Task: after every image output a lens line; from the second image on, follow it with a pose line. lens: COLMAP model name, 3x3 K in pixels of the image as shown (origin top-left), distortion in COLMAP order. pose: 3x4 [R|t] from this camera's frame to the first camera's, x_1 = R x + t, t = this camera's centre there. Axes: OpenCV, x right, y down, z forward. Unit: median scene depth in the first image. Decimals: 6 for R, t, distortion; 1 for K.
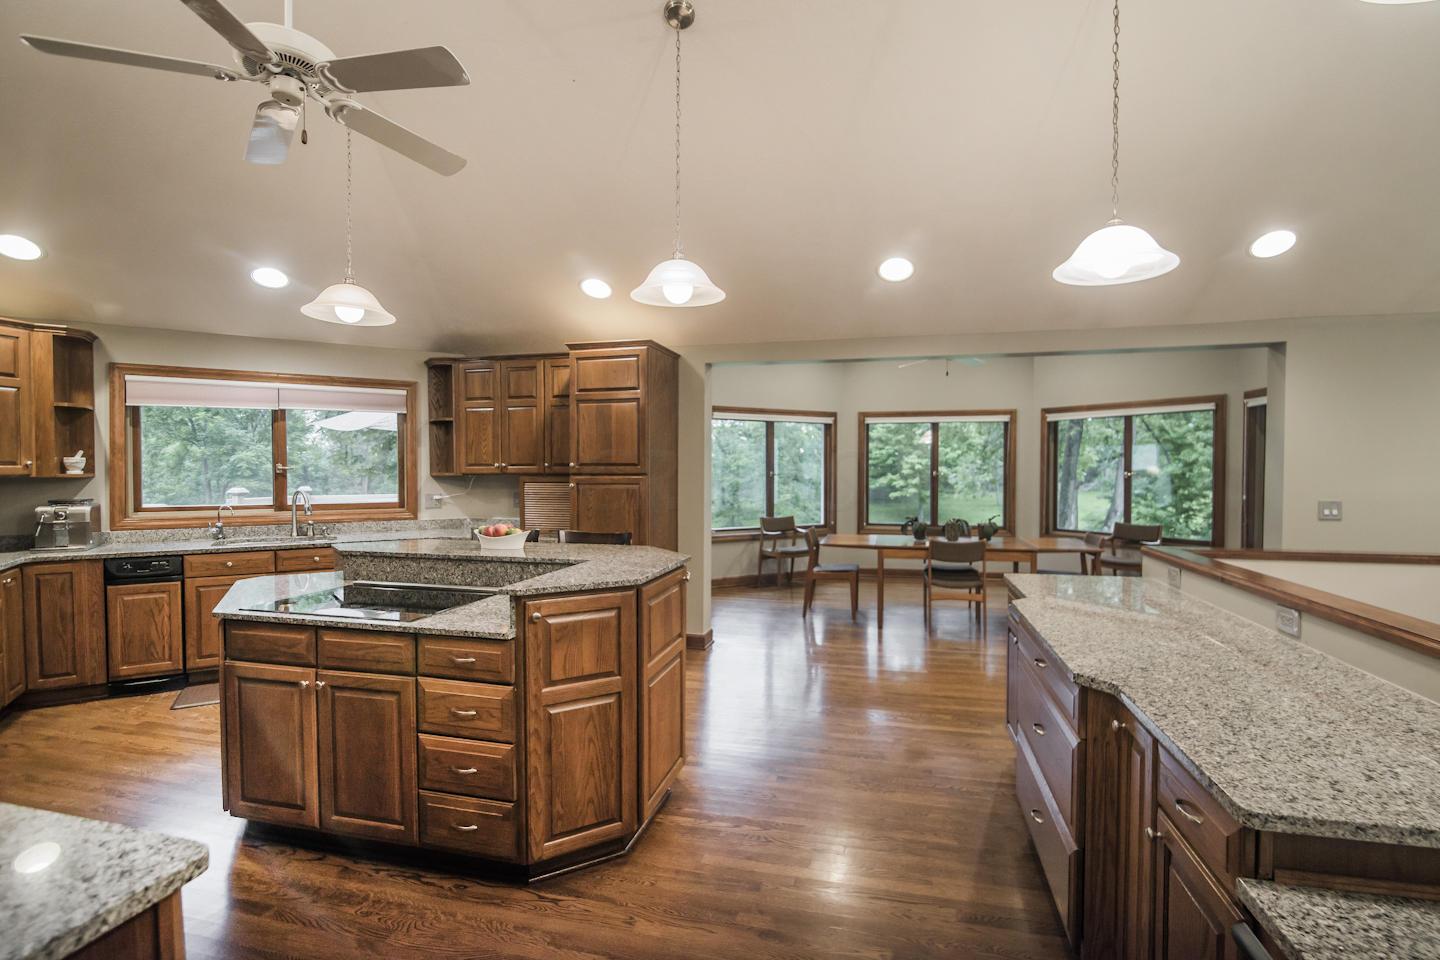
lens RADIAL K [[680.6, 0, 723.1], [0, 680.6, 482.5], [0, 0, 1]] dist [-0.005790, -0.000351]
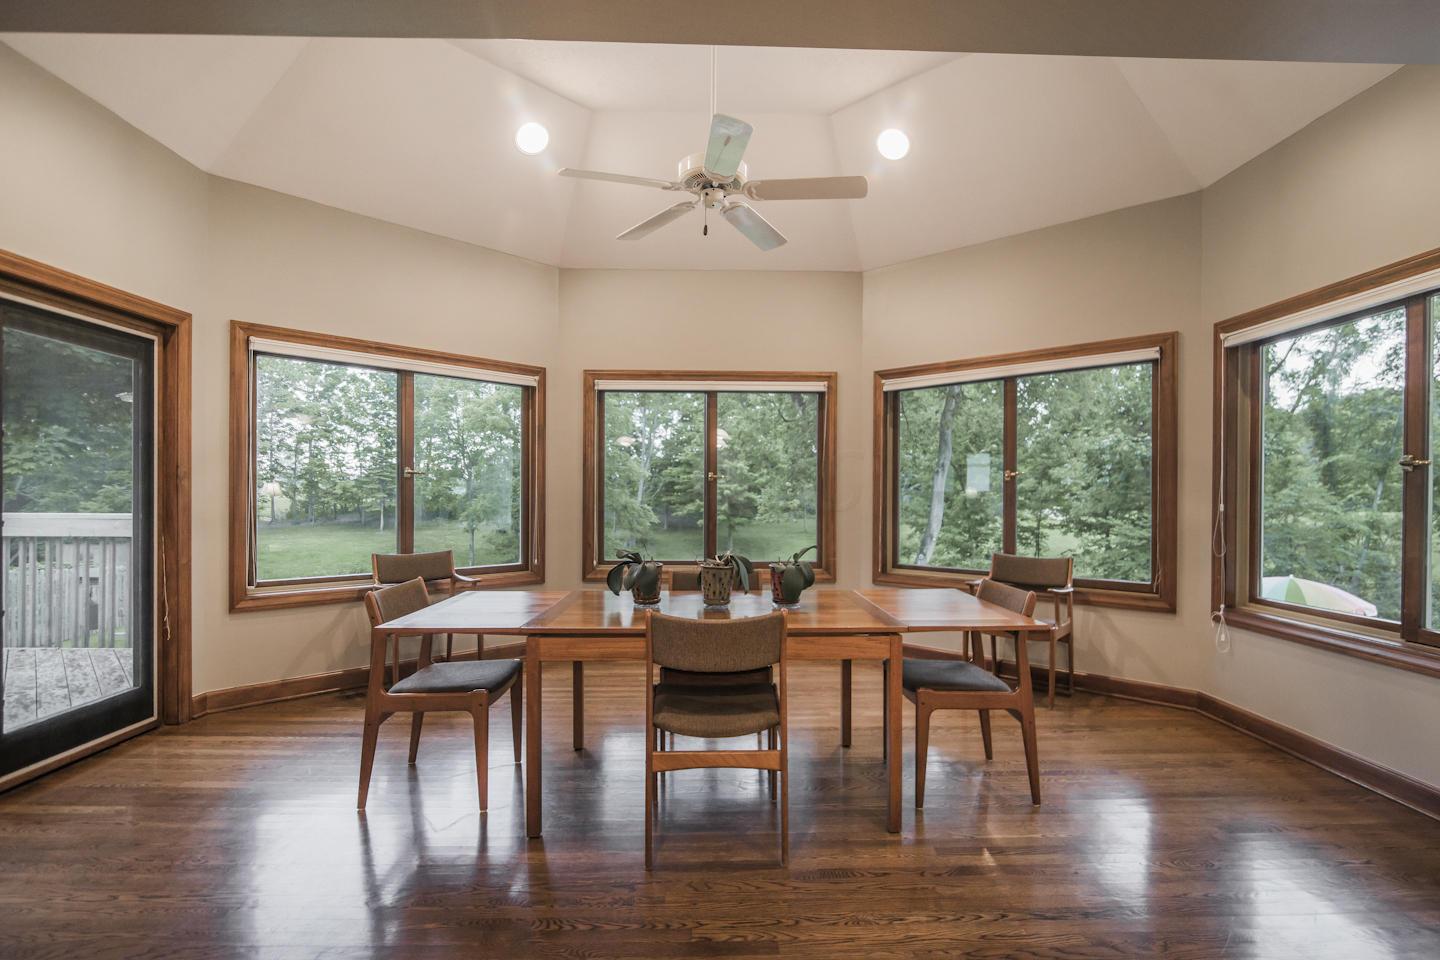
lens RADIAL K [[748.3, 0, 724.6], [0, 748.3, 487.4], [0, 0, 1]] dist [-0.007813, 0.000387]
pose [[0.962054, 0.007448, 0.272759, 0.153566], [0.000357, 0.999592, -0.028553, 0.016752], [-0.272861, 0.027567, 0.961659, 0.388180]]
